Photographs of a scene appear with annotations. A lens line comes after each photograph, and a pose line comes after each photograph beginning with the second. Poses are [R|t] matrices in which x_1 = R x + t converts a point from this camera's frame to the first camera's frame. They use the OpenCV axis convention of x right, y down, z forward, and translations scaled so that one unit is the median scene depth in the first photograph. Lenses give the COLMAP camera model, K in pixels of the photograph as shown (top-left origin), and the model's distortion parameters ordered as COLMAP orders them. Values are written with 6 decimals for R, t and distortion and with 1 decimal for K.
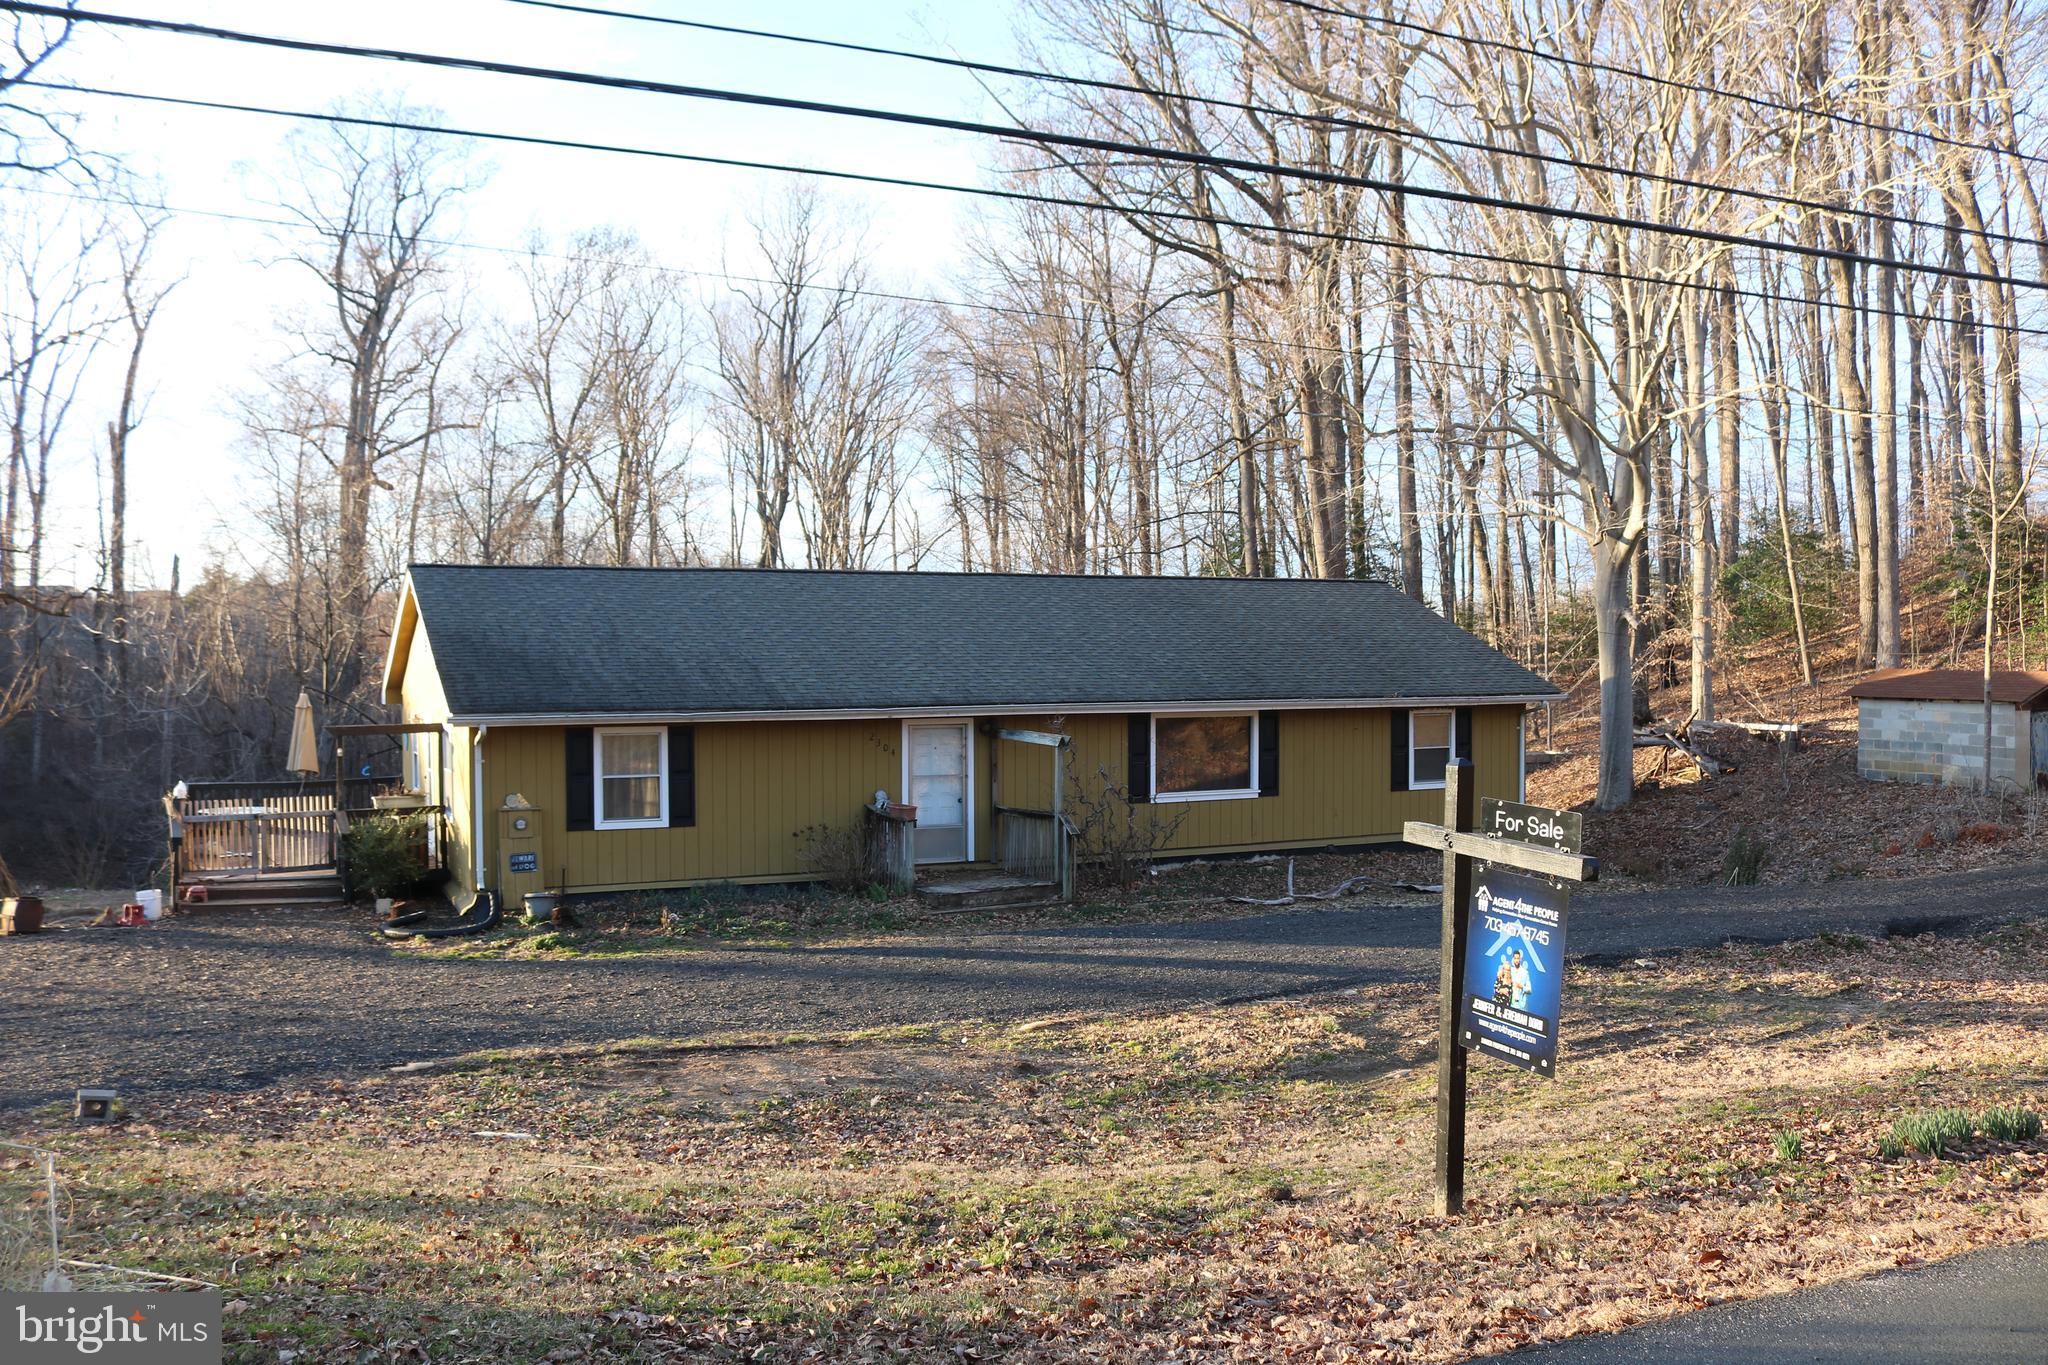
lens RADIAL K [[1675.8, 0, 1024.0], [0, 1675.8, 682.5], [0, 0, 1]] dist [-0.168444, 0.155795]
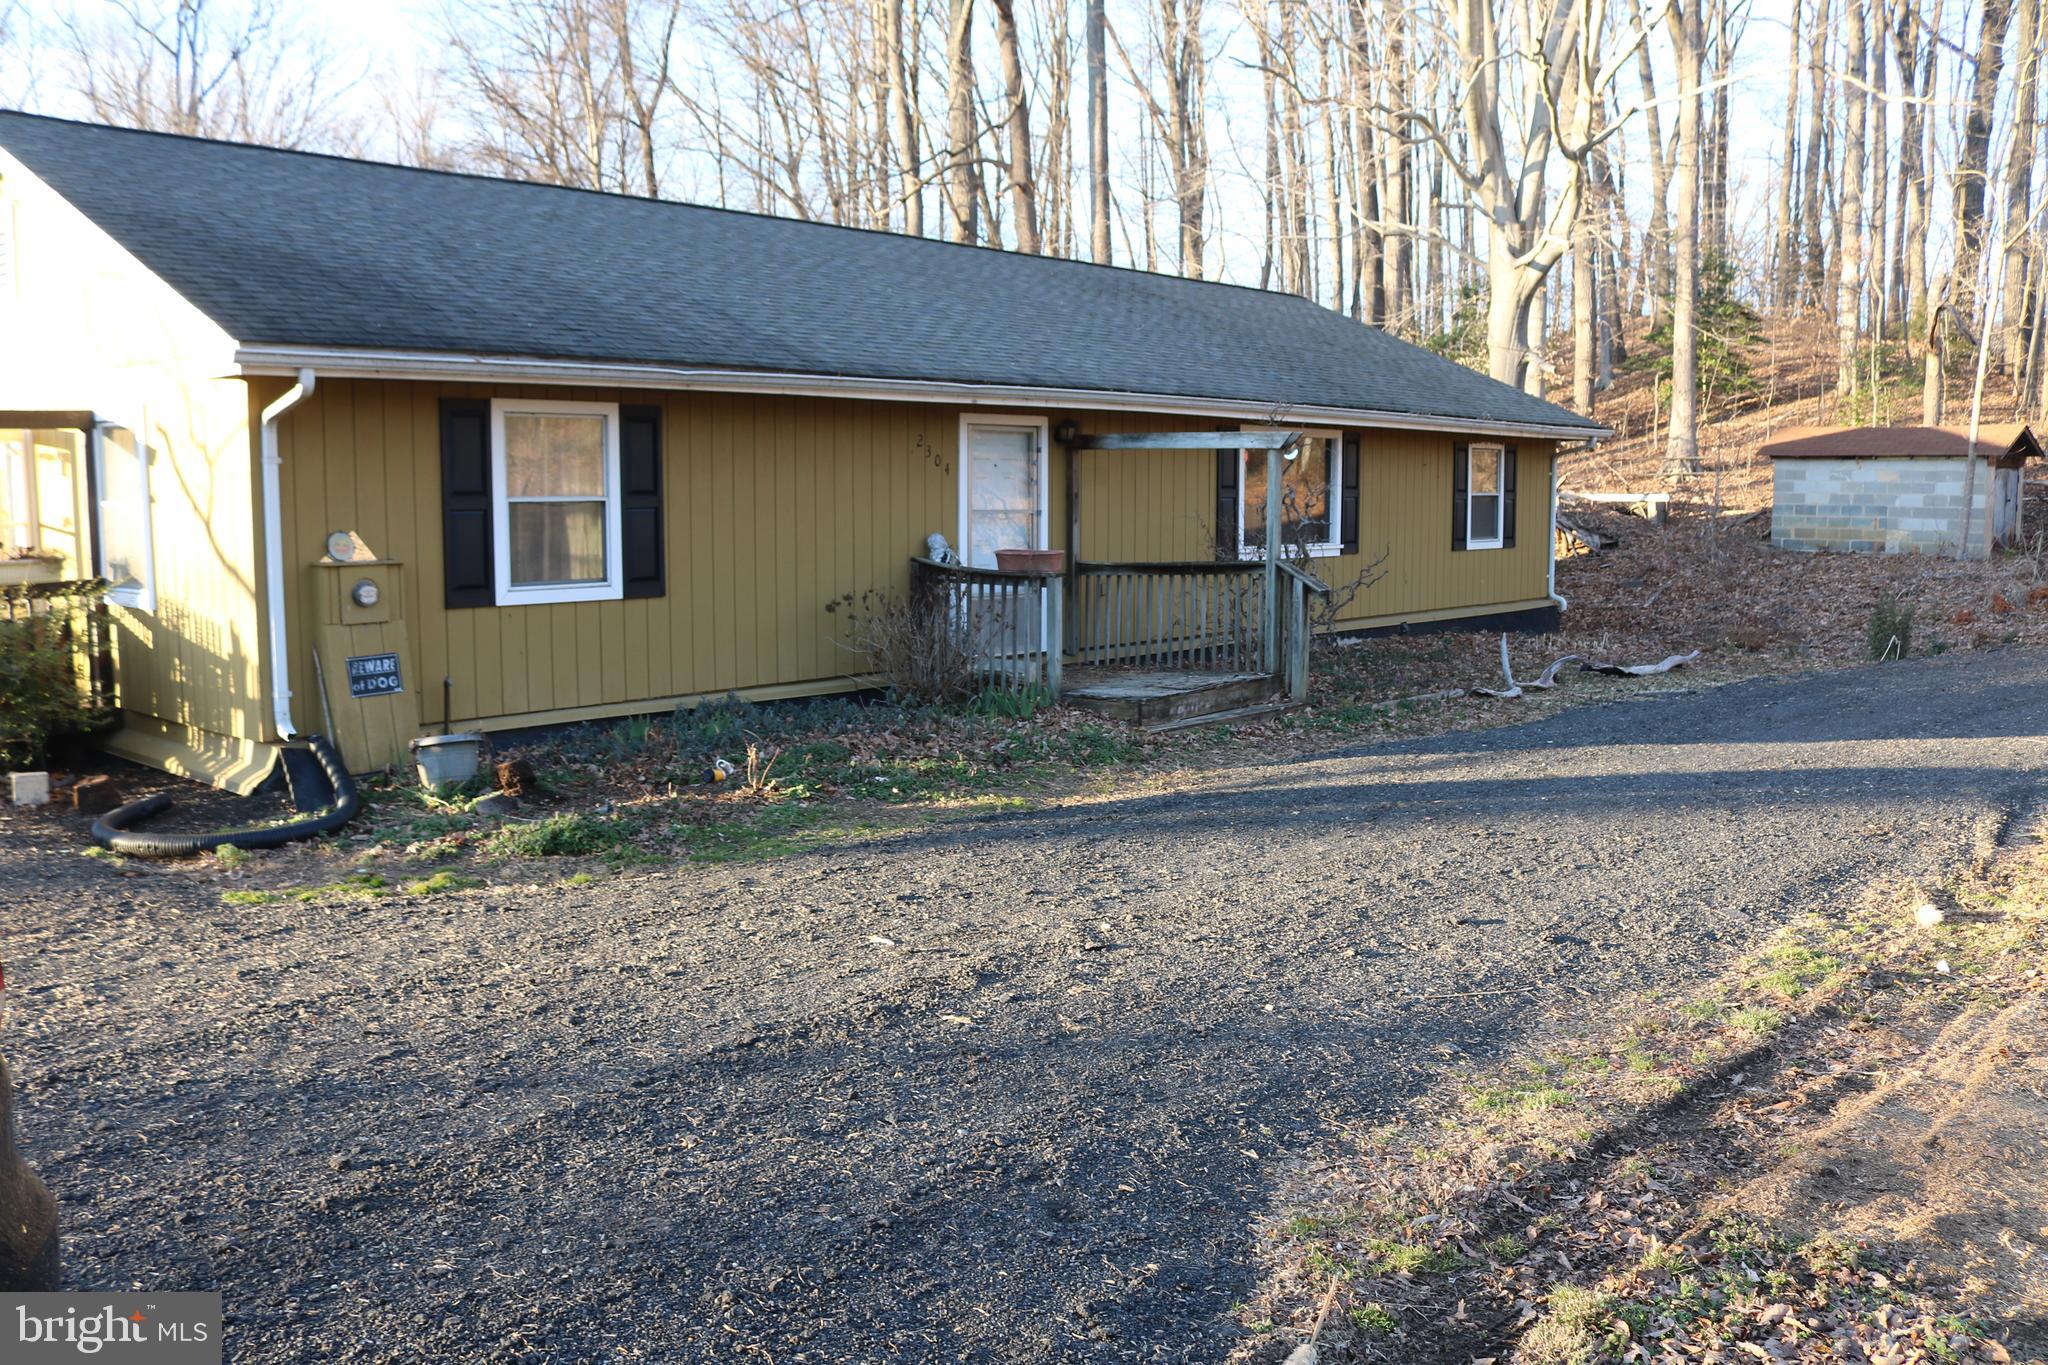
lens RADIAL K [[1675.8, 0, 1024.0], [0, 1675.8, 682.5], [0, 0, 1]] dist [-0.168444, 0.155795]
pose [[0.927222, -0.040275, 0.372341, -0.292218], [0.004151, 0.995245, 0.097316, 0.063080], [-0.374489, -0.088688, 0.922980, 0.469913]]
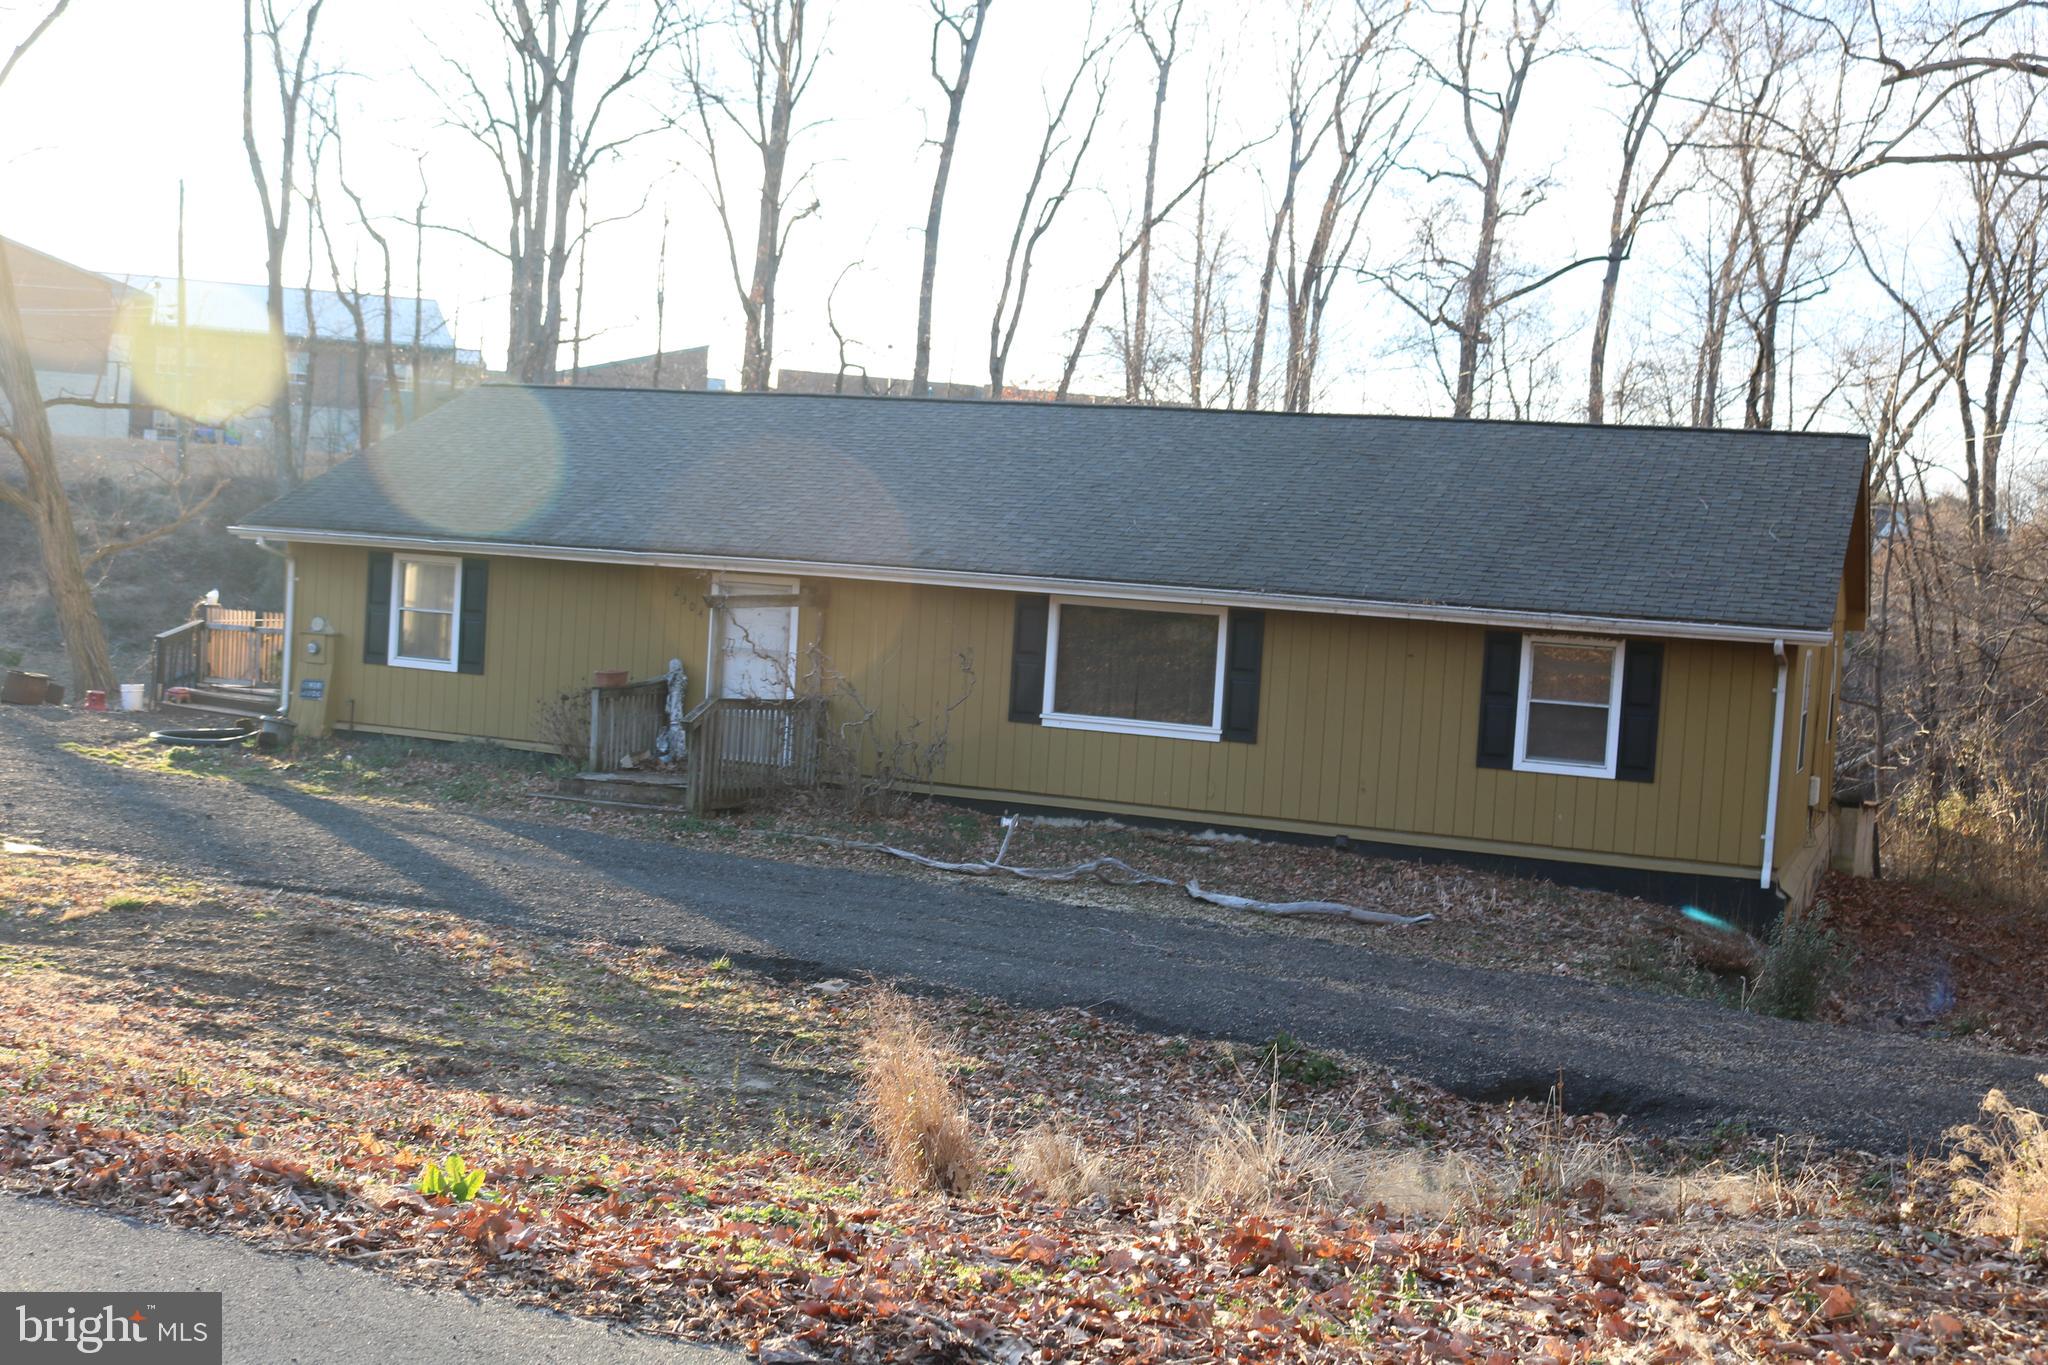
lens RADIAL K [[2336.1, 0, 1020.1], [0, 2336.1, 656.8], [0, 0, 1]] dist [-0.121111, -0.007956]
pose [[0.669451, 0.079967, -0.738539, 0.893205], [-0.077854, 0.996267, 0.037301, 0.009928], [0.738765, 0.032527, 0.673178, 0.393971]]
